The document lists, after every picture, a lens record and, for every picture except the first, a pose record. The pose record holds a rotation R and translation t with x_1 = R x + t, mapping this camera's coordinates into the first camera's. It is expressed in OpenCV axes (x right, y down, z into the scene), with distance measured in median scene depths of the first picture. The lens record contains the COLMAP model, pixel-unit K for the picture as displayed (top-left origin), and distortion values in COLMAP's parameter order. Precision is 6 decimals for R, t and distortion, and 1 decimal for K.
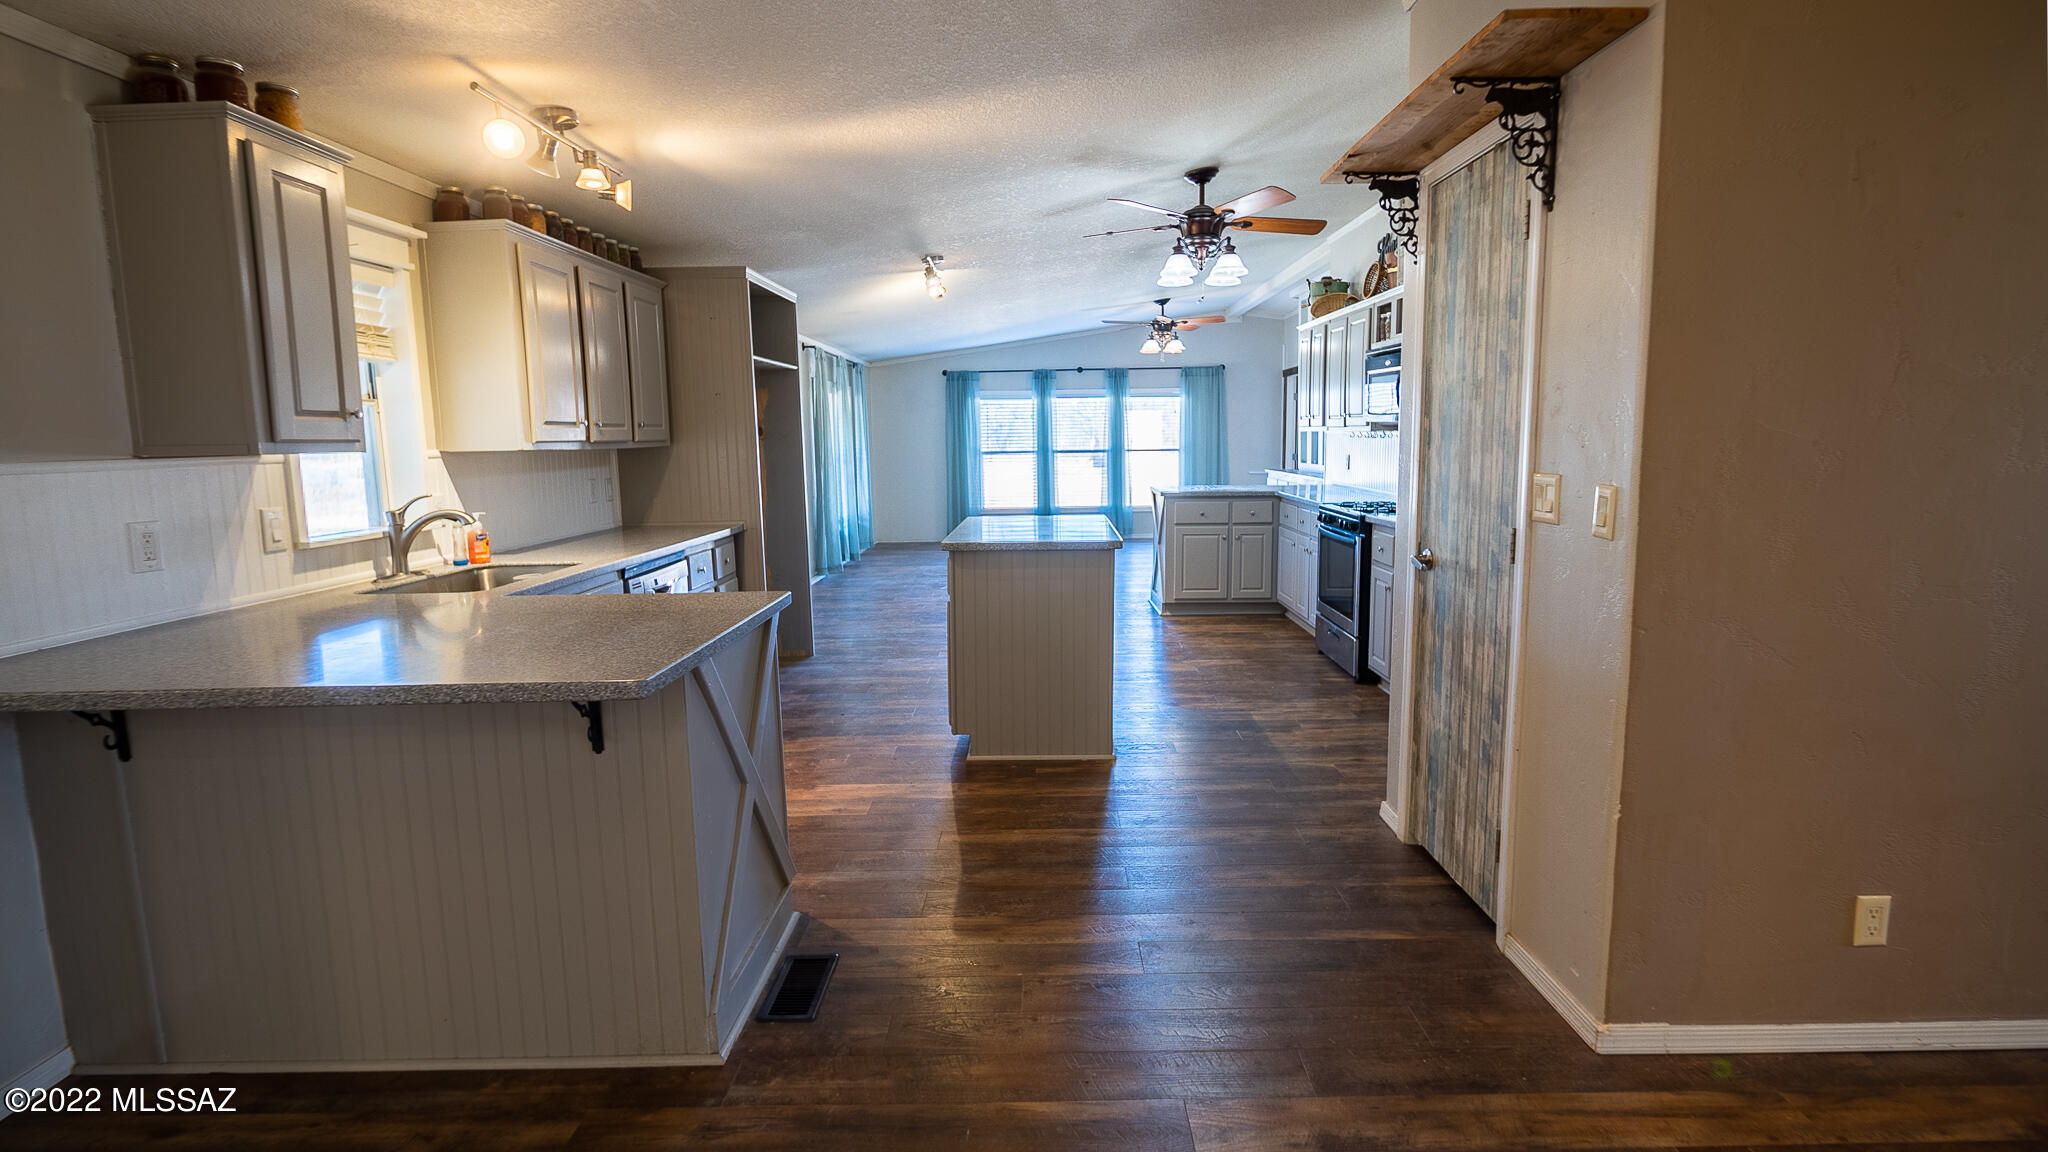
lens RADIAL K [[972.9, 0, 1023.8], [0, 972.9, 565.9], [0, 0, 1]] dist [-0.001921, -0.000251]
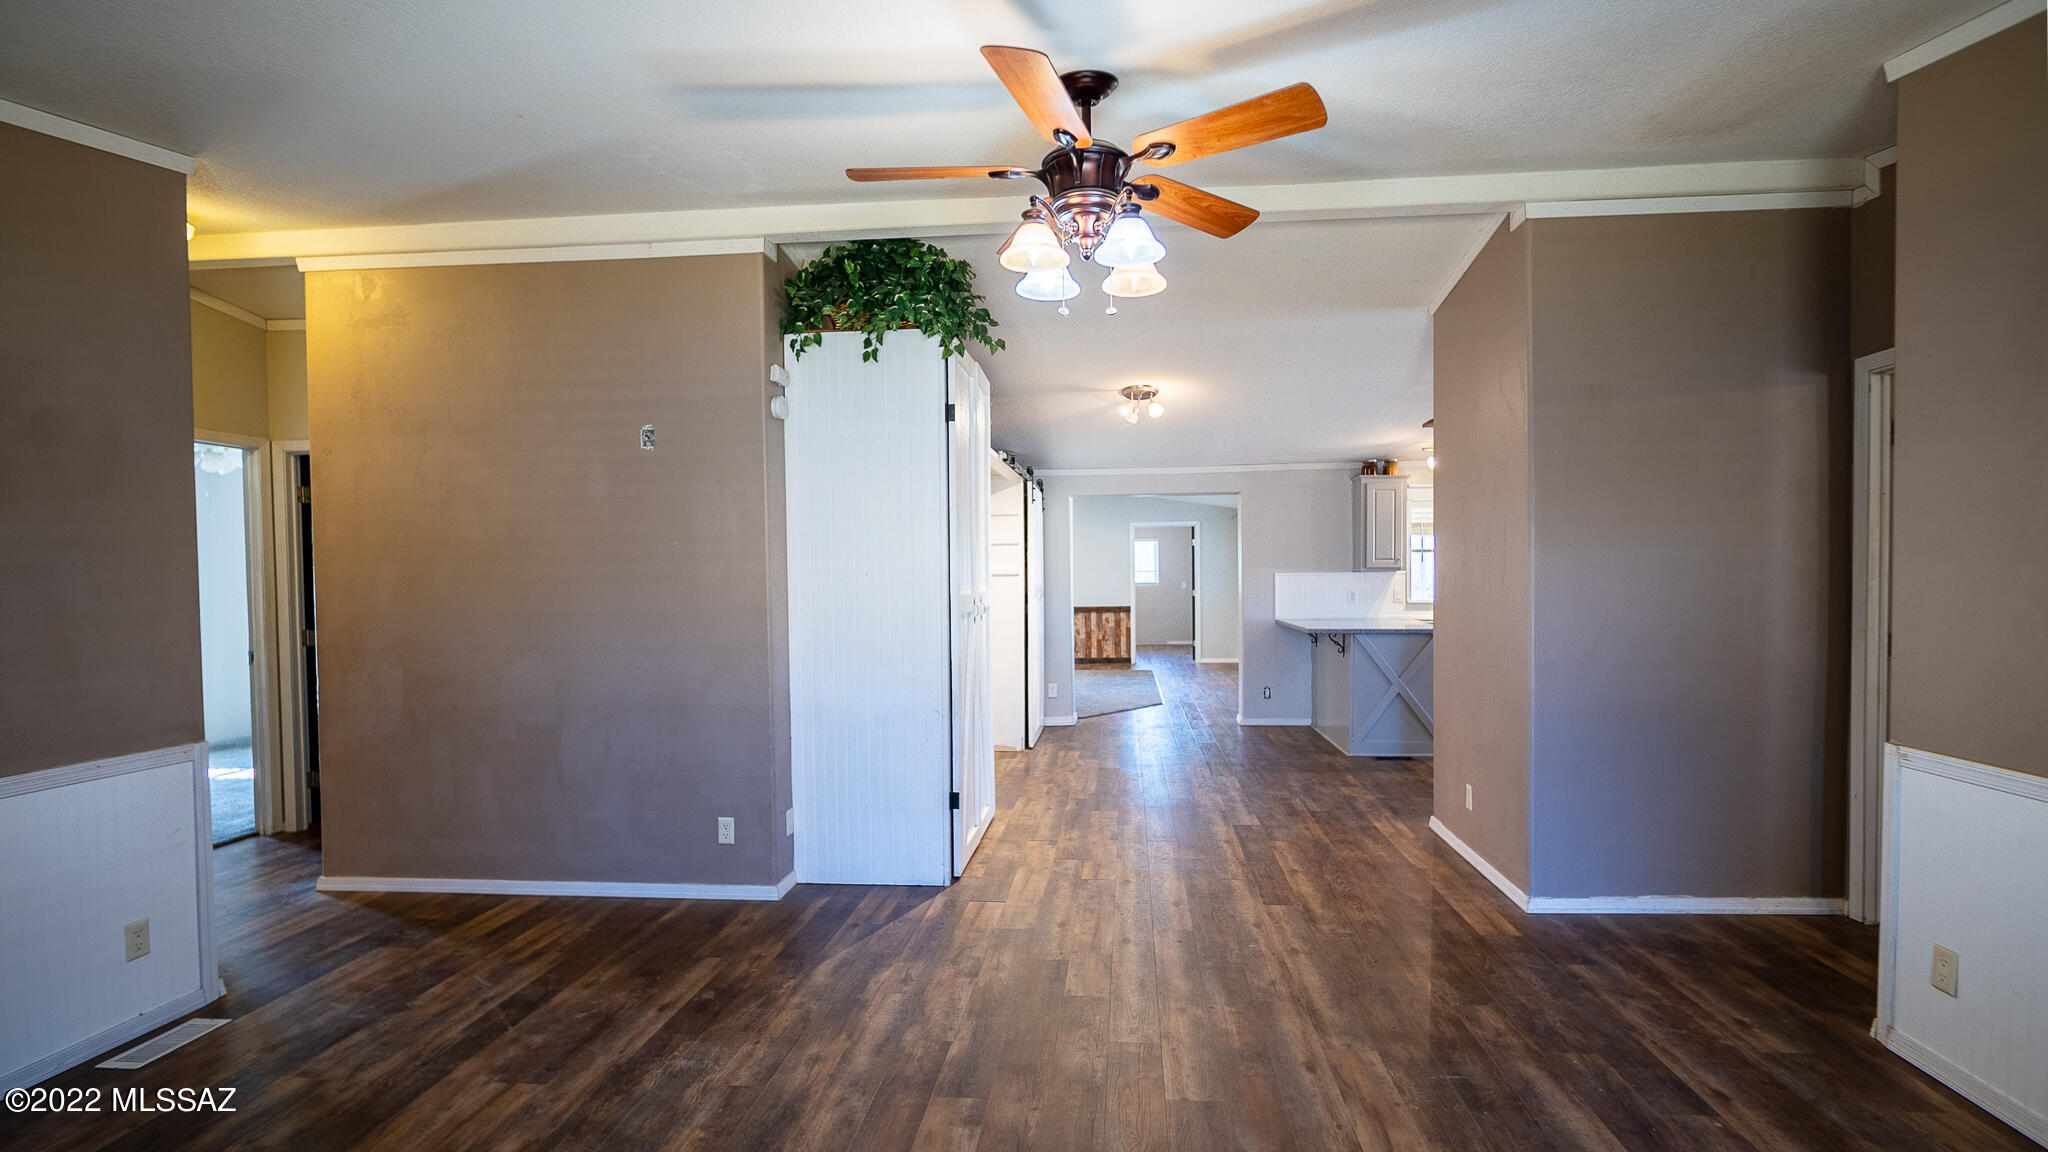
lens RADIAL K [[956.1, 0, 1032.0], [0, 956.1, 601.4], [0, 0, 1]] dist [-0.000654, -0.000040]
pose [[-0.090636, 0.049893, -0.994633, 1.956761], [-0.117417, 0.991243, 0.060423, -0.055030], [0.988938, 0.122264, -0.083984, 0.096193]]
